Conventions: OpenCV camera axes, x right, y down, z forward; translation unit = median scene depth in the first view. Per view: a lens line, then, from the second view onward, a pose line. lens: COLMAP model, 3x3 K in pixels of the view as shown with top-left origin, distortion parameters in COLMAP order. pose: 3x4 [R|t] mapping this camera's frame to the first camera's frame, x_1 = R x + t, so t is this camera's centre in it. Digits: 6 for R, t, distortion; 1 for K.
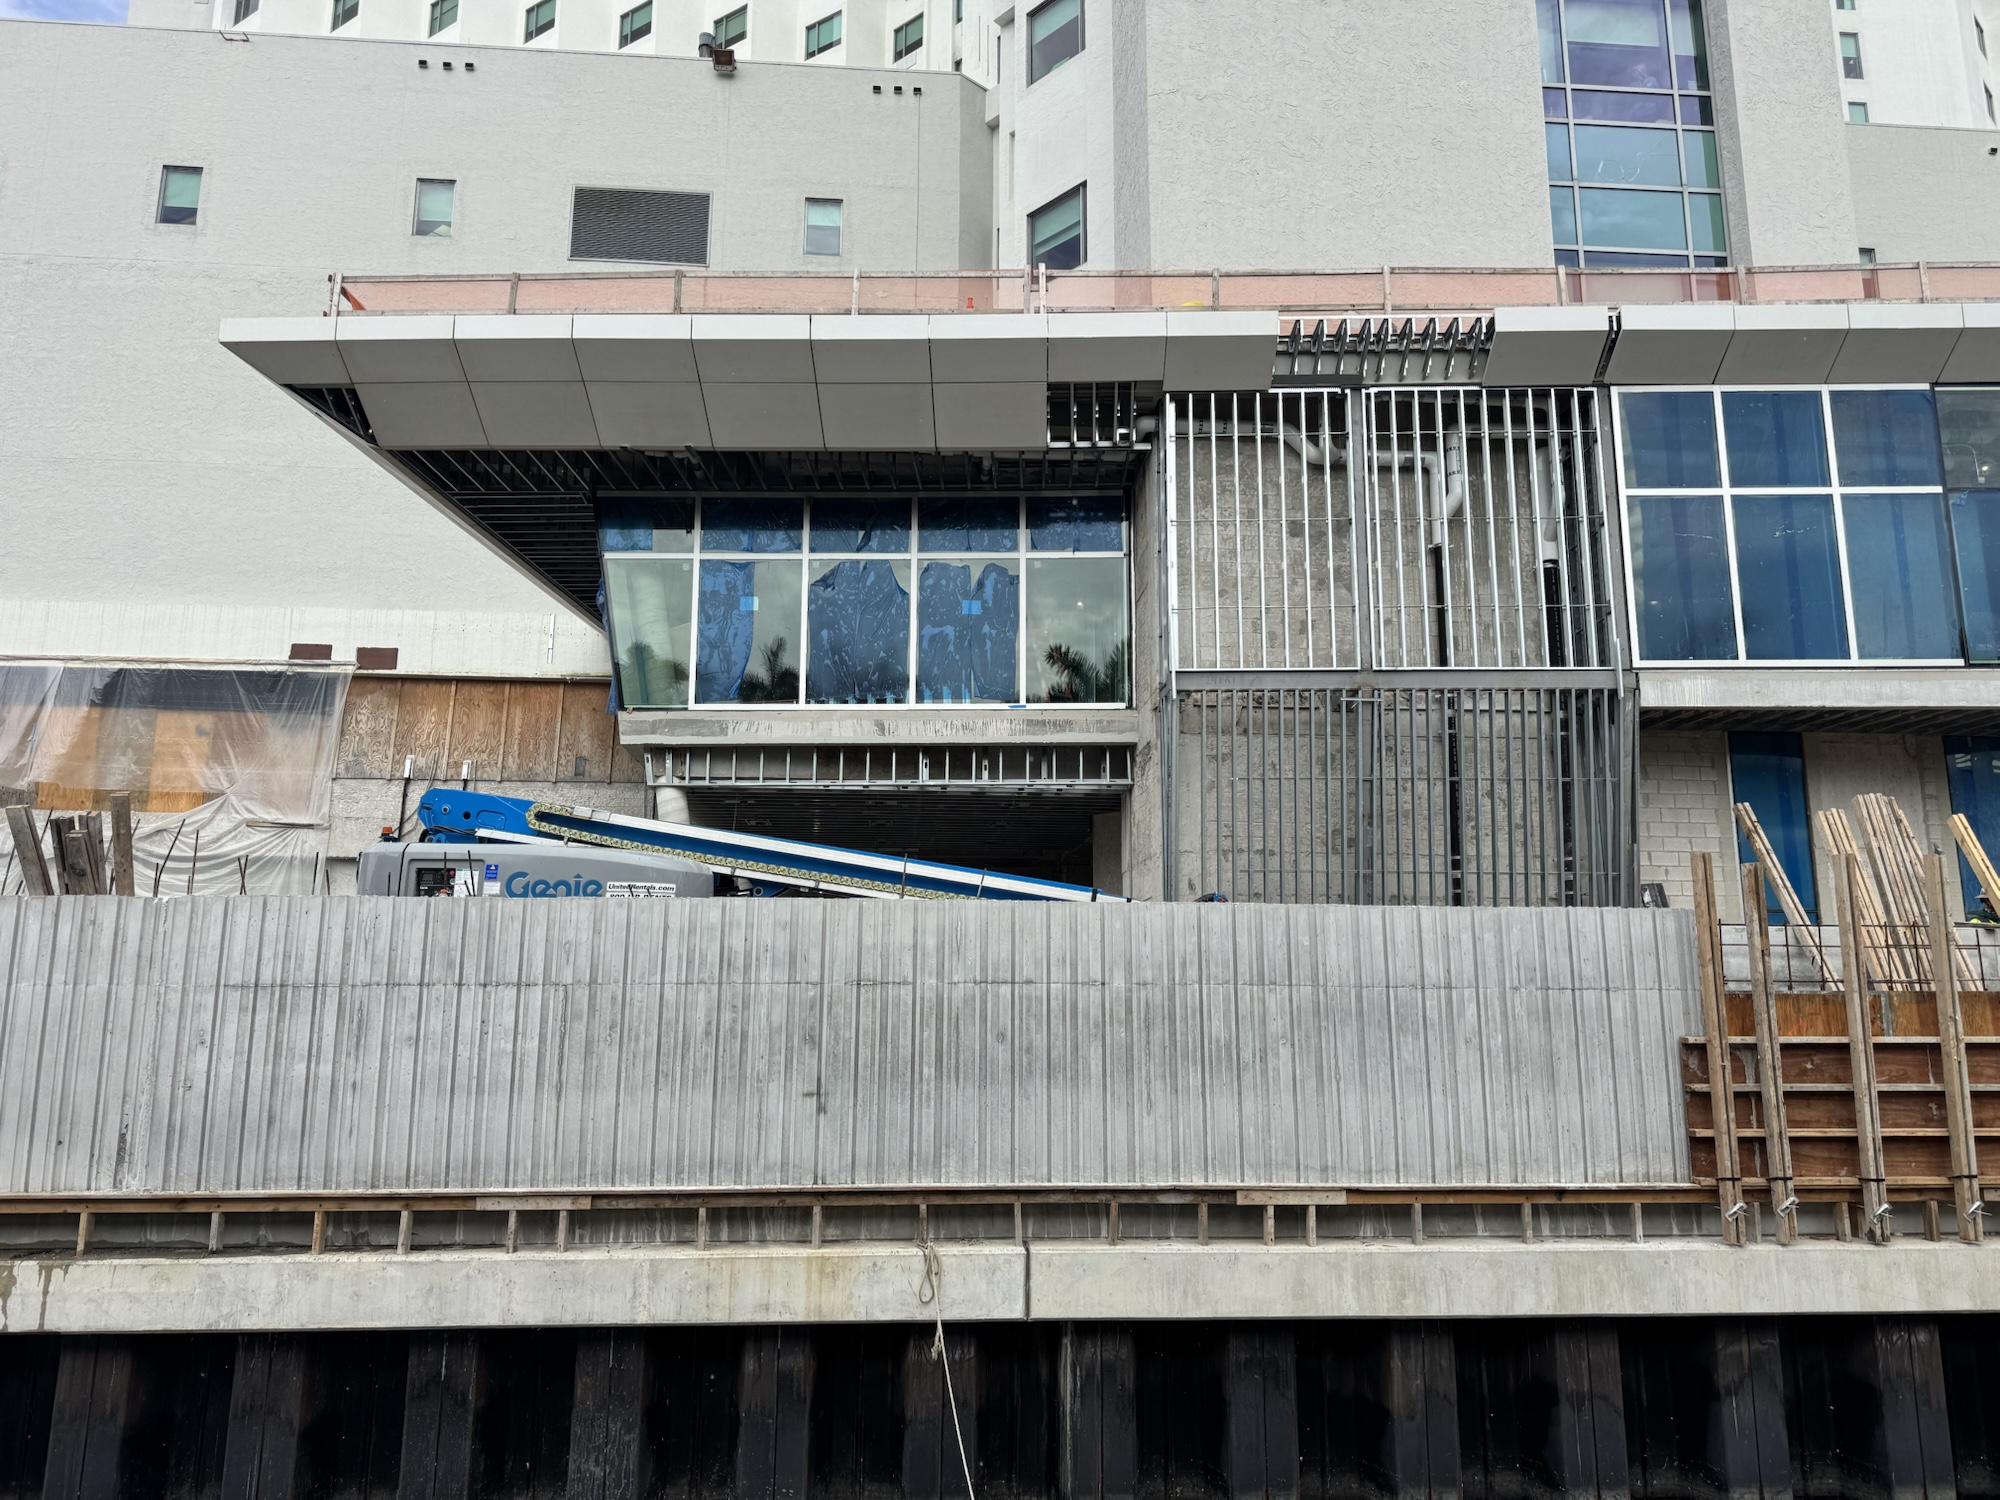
lens RADIAL K [[1377.5, 0, 1000.0], [0, 1377.5, 750.0], [0, 0, 1]] dist [0.034974, -0.001619]
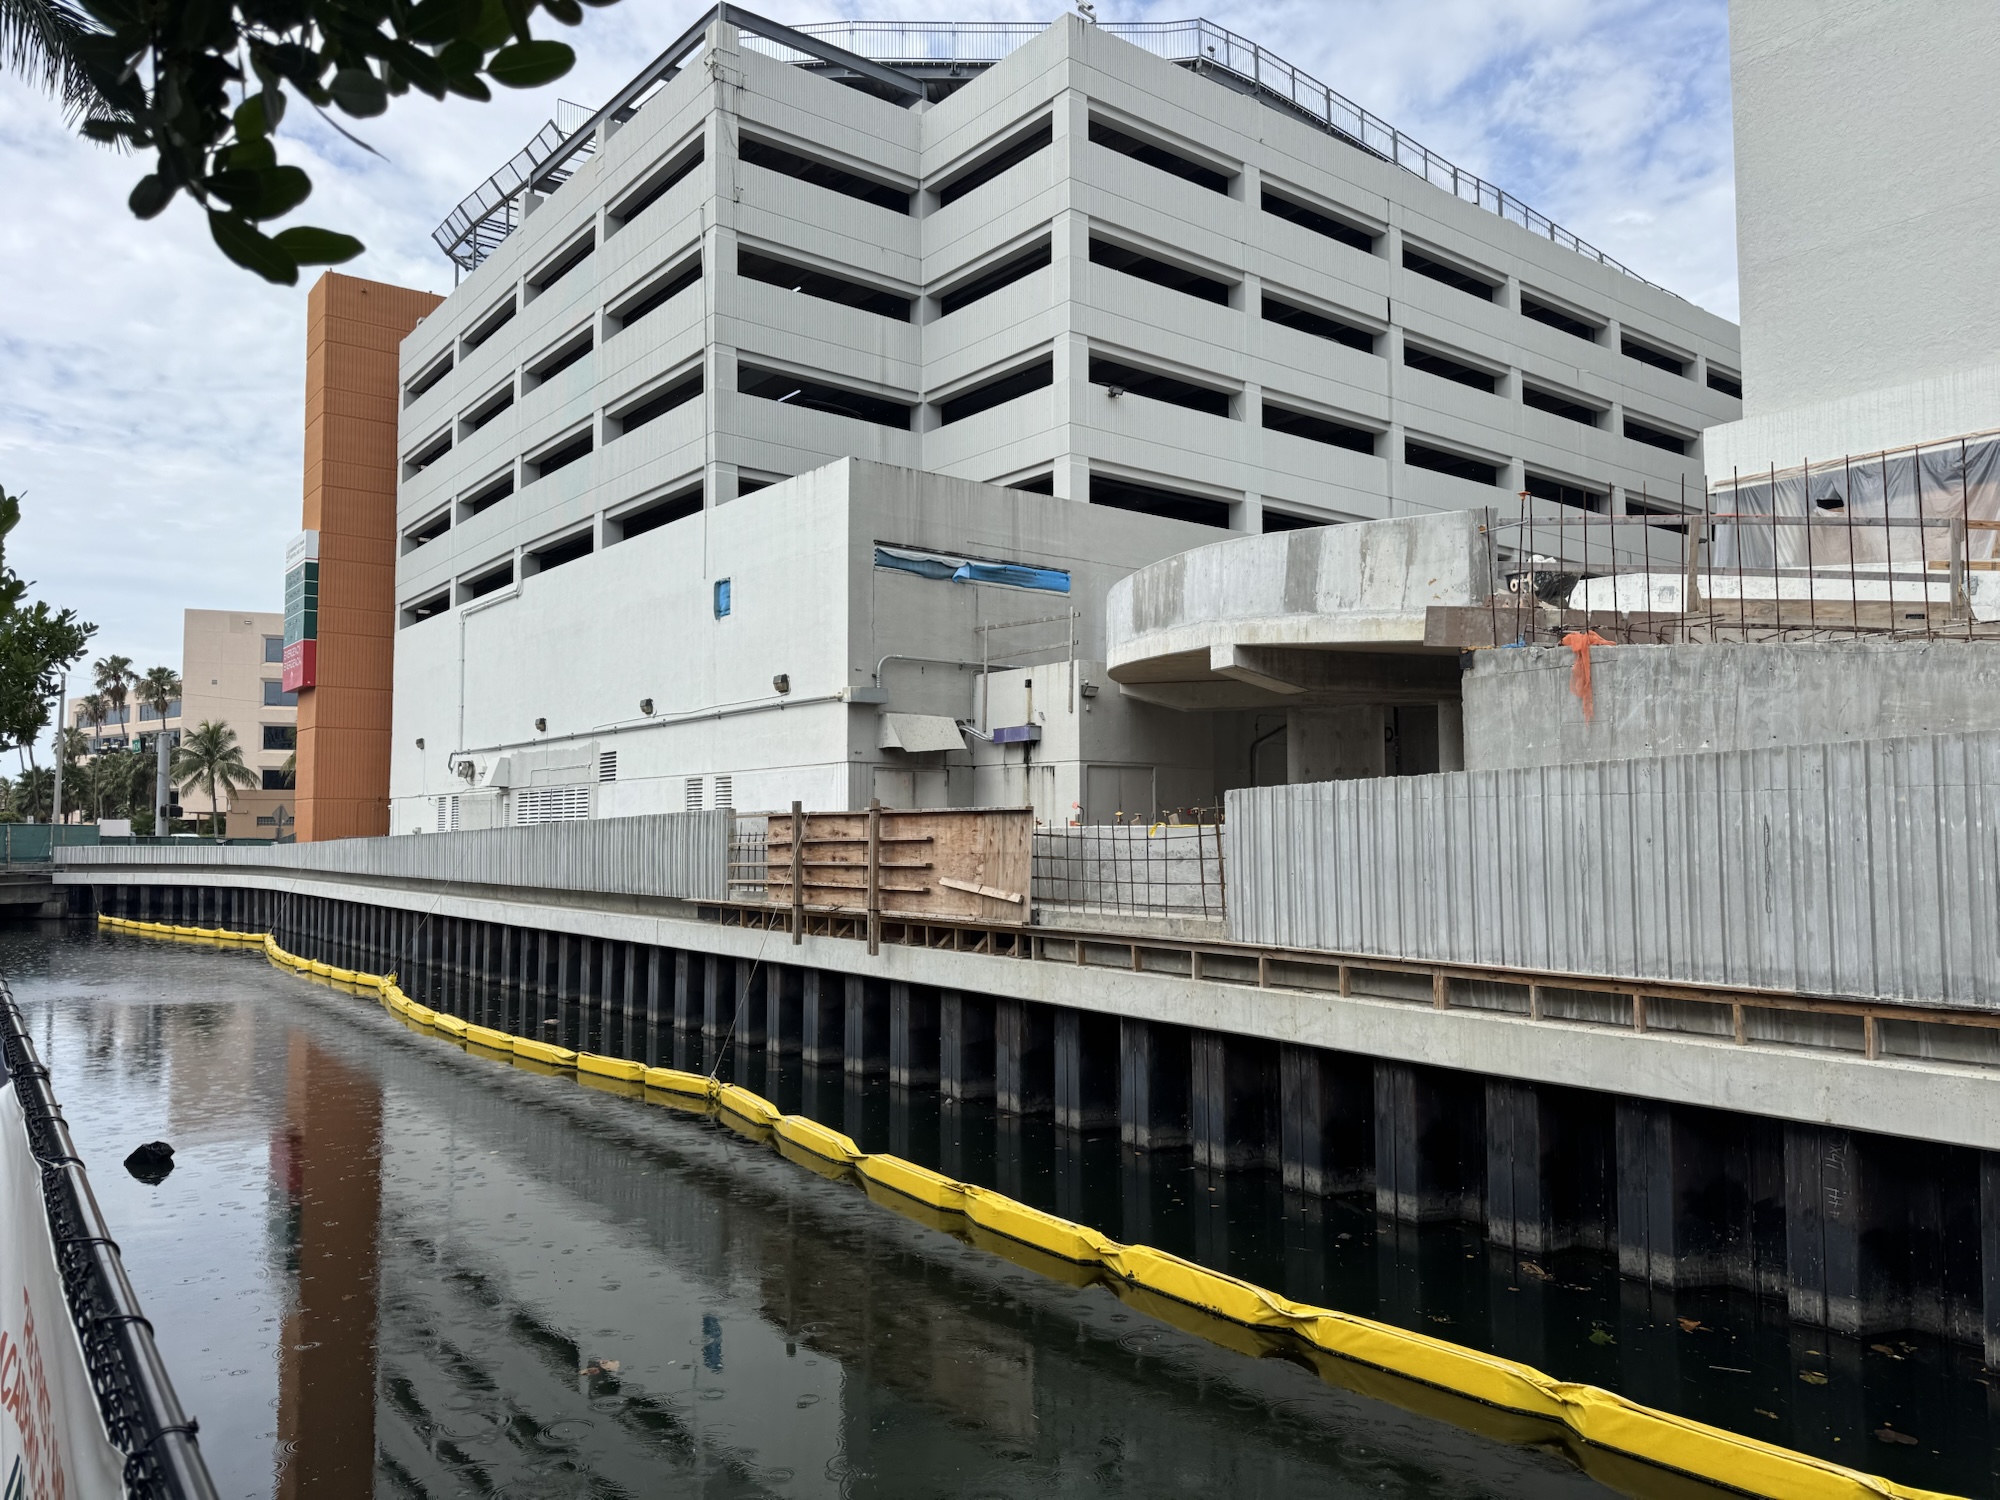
lens RADIAL K [[1377.5, 0, 1000.0], [0, 1377.5, 750.0], [0, 0, 1]] dist [0.034974, -0.001619]
pose [[0.569157, -0.051127, -0.820638, 0.778736], [0.164835, 0.984898, 0.052962, 0.007152], [0.805537, -0.165414, 0.568989, 0.037162]]
